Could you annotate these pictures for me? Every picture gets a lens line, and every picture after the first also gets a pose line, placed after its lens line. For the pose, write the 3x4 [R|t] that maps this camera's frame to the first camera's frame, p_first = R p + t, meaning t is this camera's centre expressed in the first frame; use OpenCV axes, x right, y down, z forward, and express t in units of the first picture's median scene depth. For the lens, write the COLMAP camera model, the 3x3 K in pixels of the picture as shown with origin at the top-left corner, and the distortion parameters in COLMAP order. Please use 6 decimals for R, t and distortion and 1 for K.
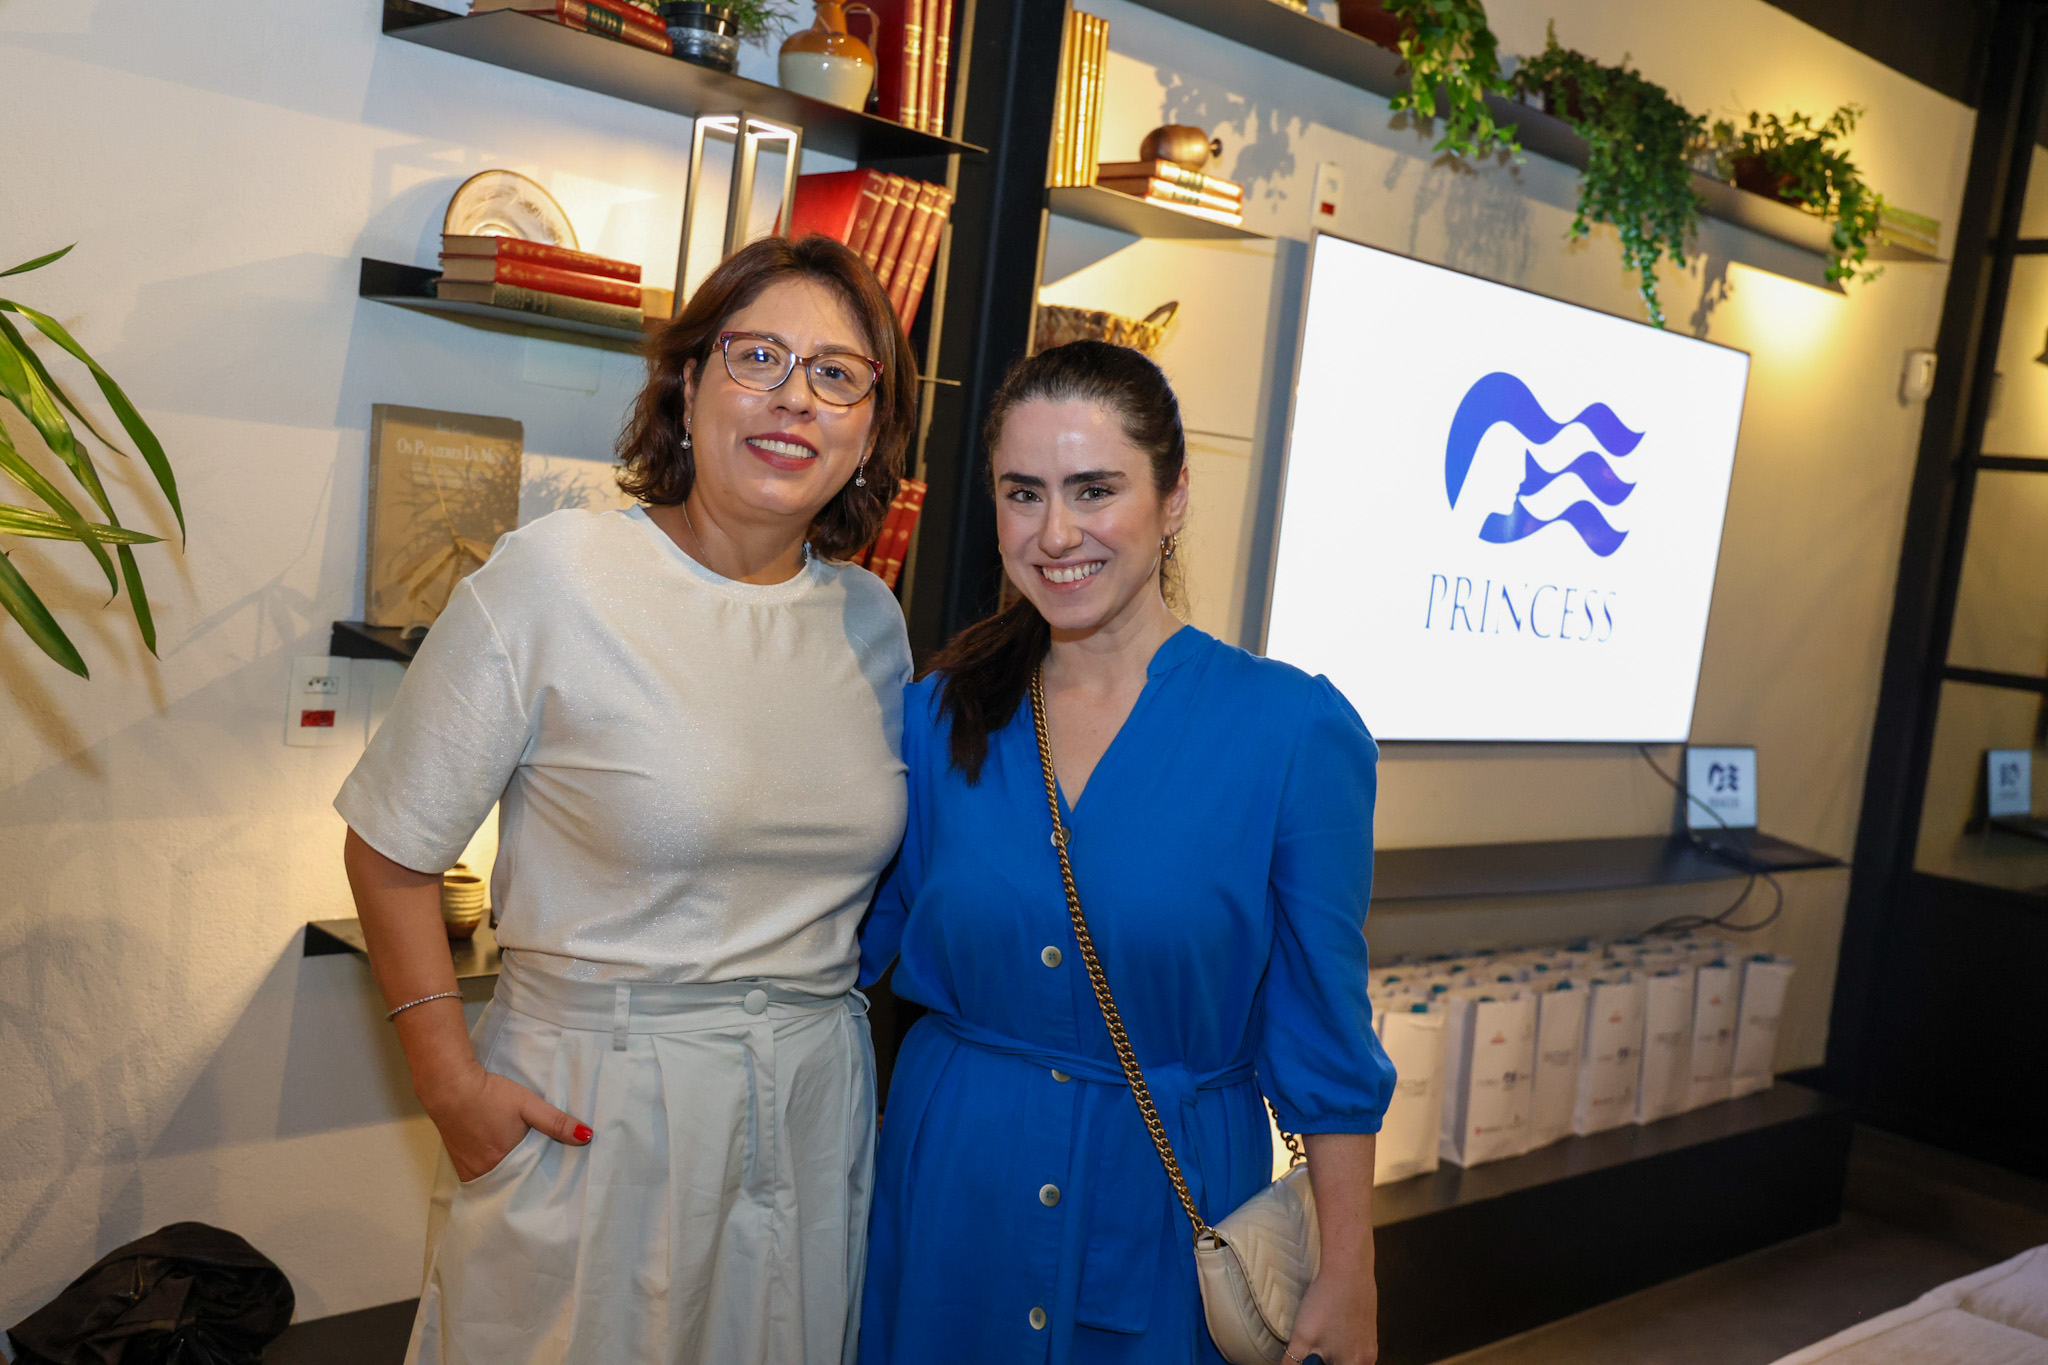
lens RADIAL K [[2065.0, 0, 1024.0], [0, 2065.0, 682.5], [0, 0, 1]] dist [0.007008, 0.138332]
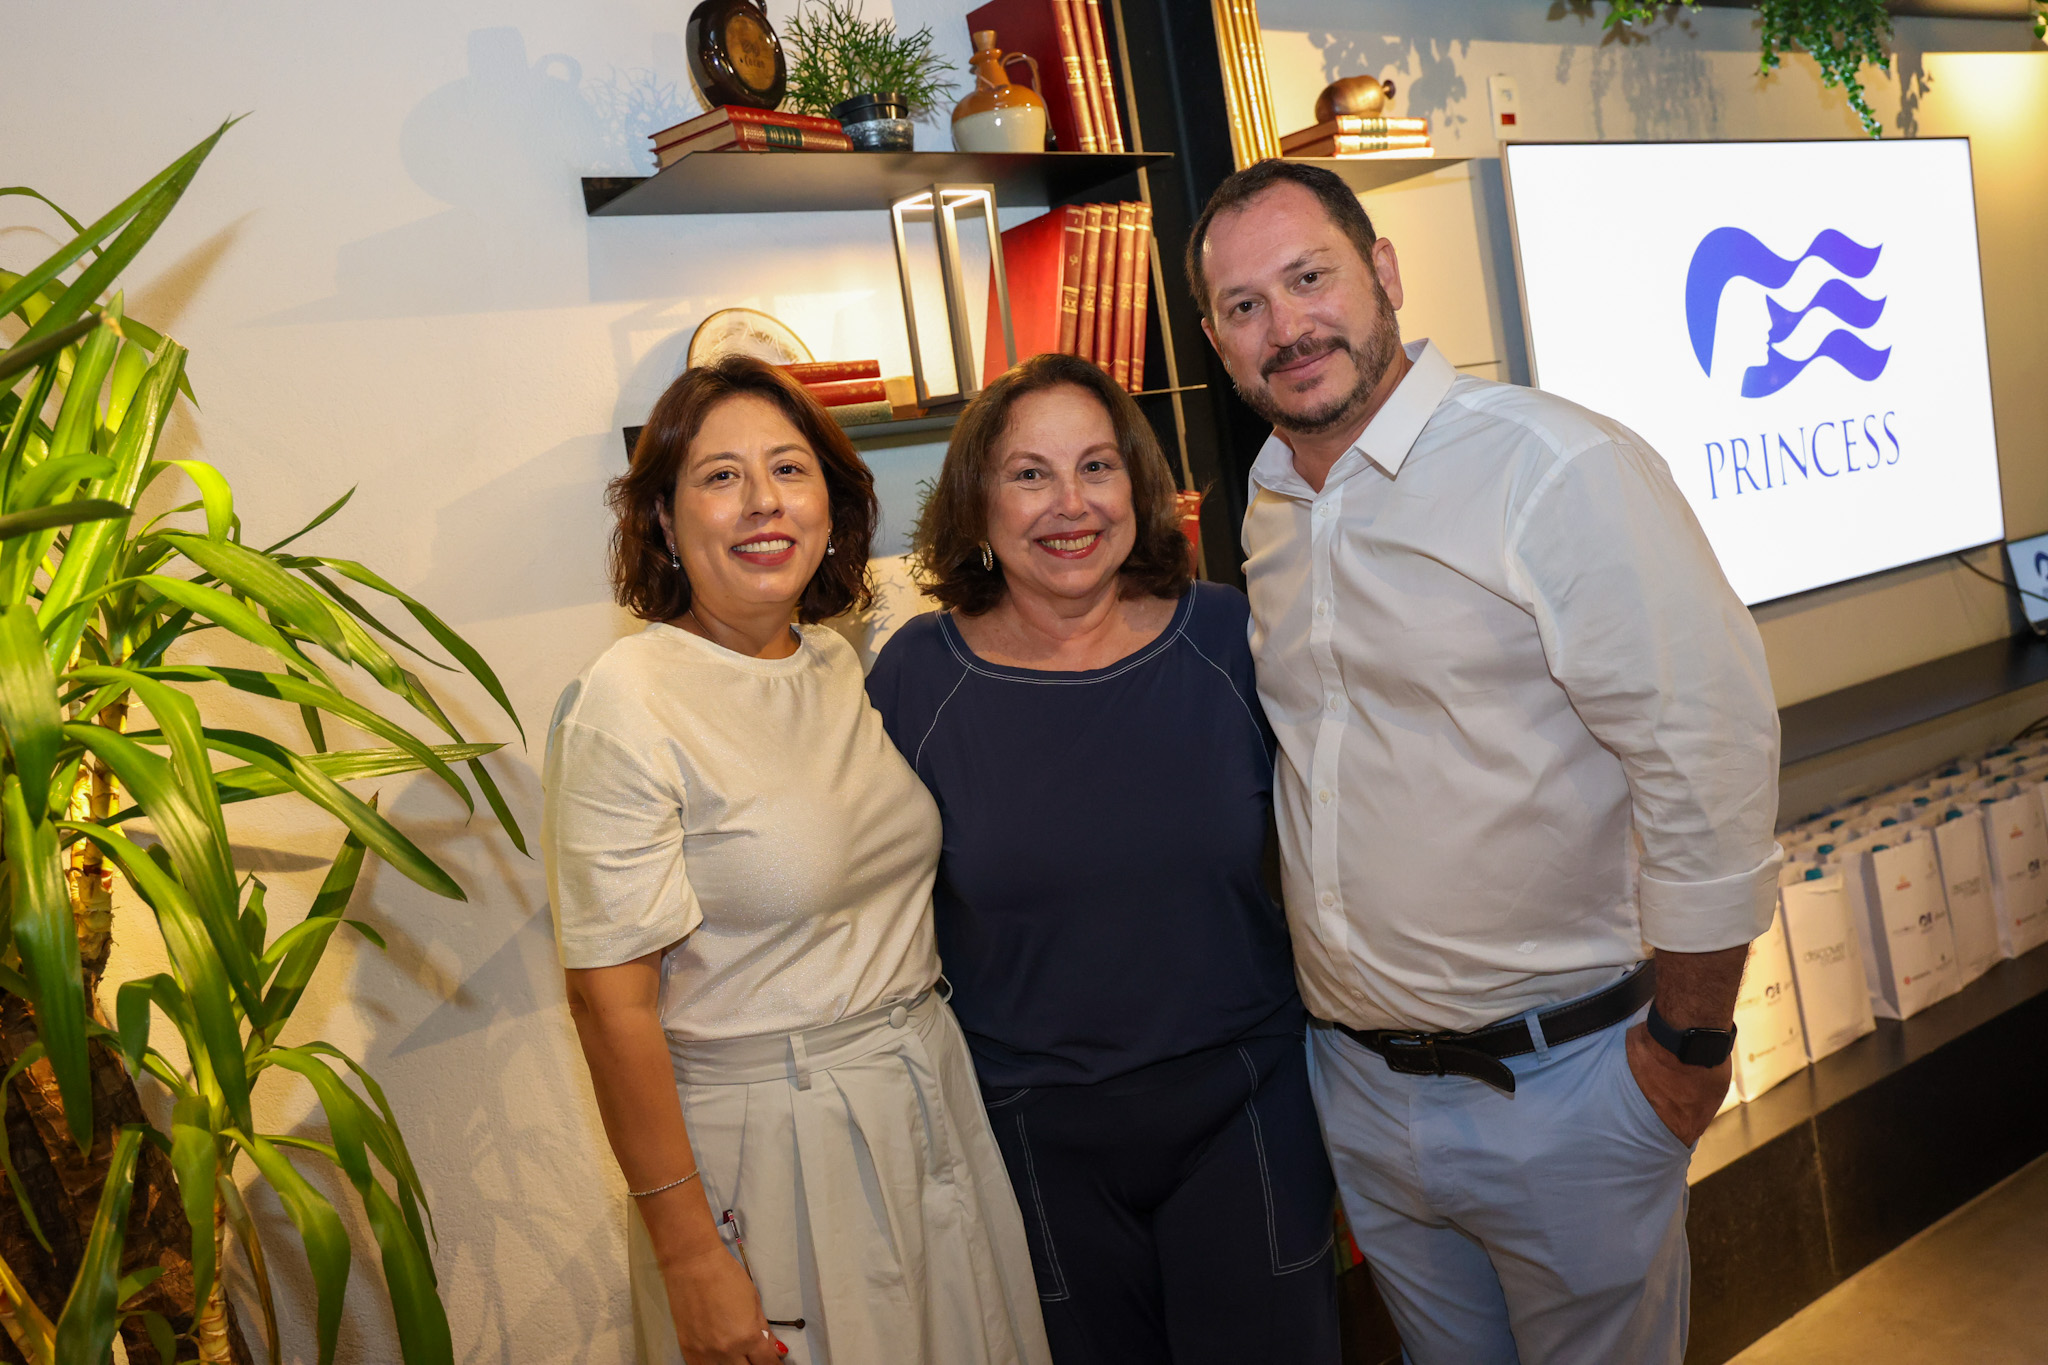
lens RADIAL K [[1891.1, 0, 1024.0], [0, 1891.1, 682.5], [0, 0, 1]] dist [-0.012508, 0.119841]
pose [[0.956285, -0.256239, -0.140927, -0.020049], [0.255731, 0.966497, -0.022017, -0.007095], [0.141847, -0.014985, 0.989775, 0.068050]]
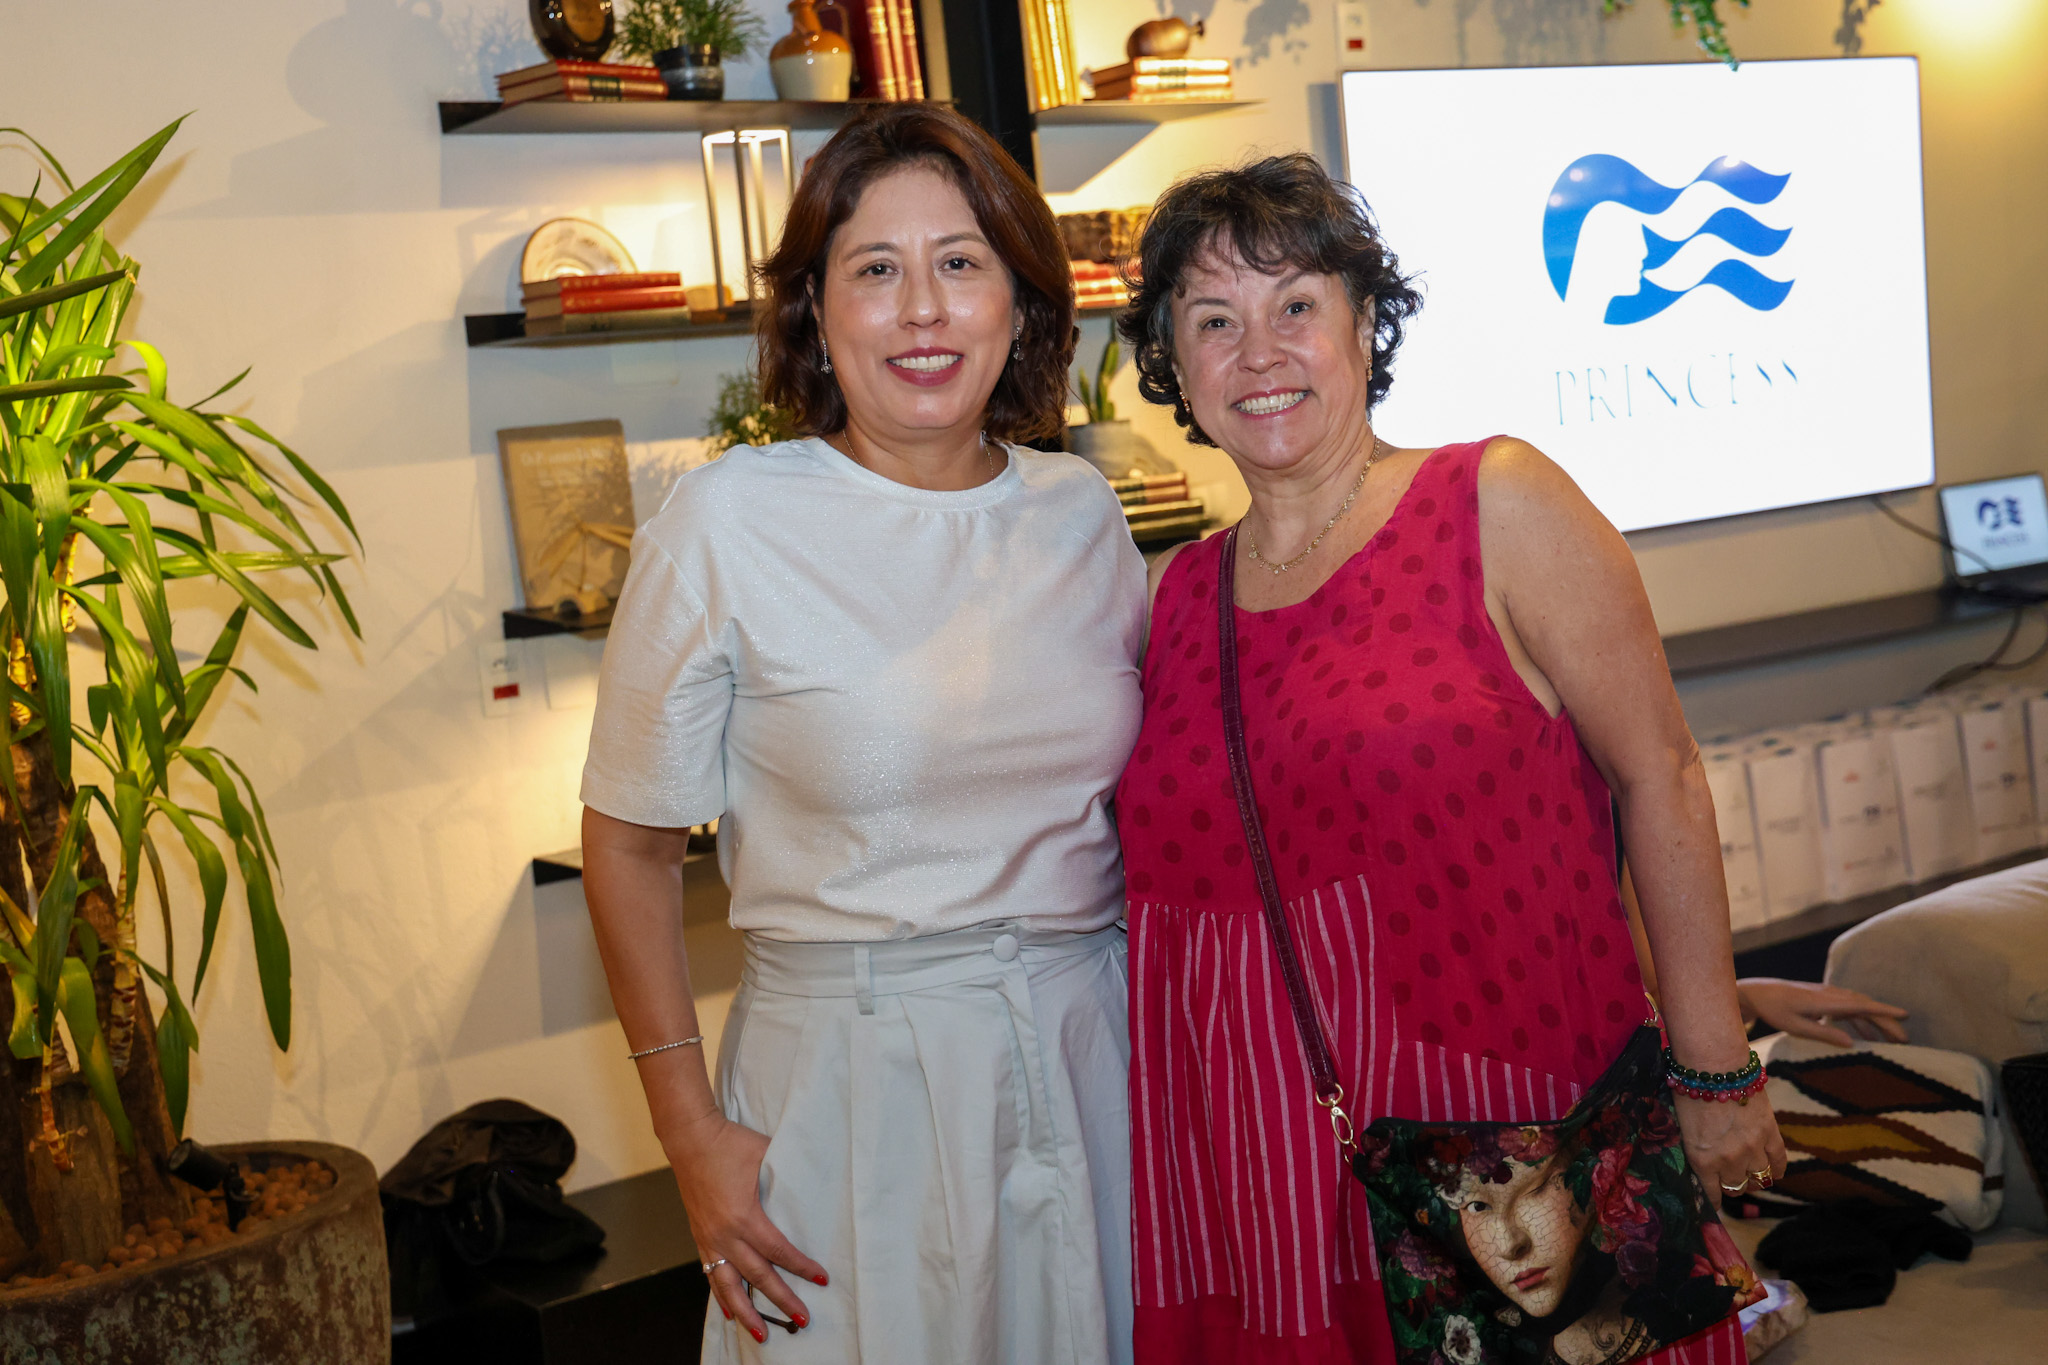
lens RADIAL K [[2653.4, 0, 1024.0], [0, 2653.4, 682.5], [0, 0, 1]] dist [0.125139, 0.014004]
pose [[0.965431, -0.195015, -0.172950, 0.179018], [0.197220, 0.980349, -0.004514, 0.062105], [0.170432, -0.029751, 0.984920, -0.392855]]
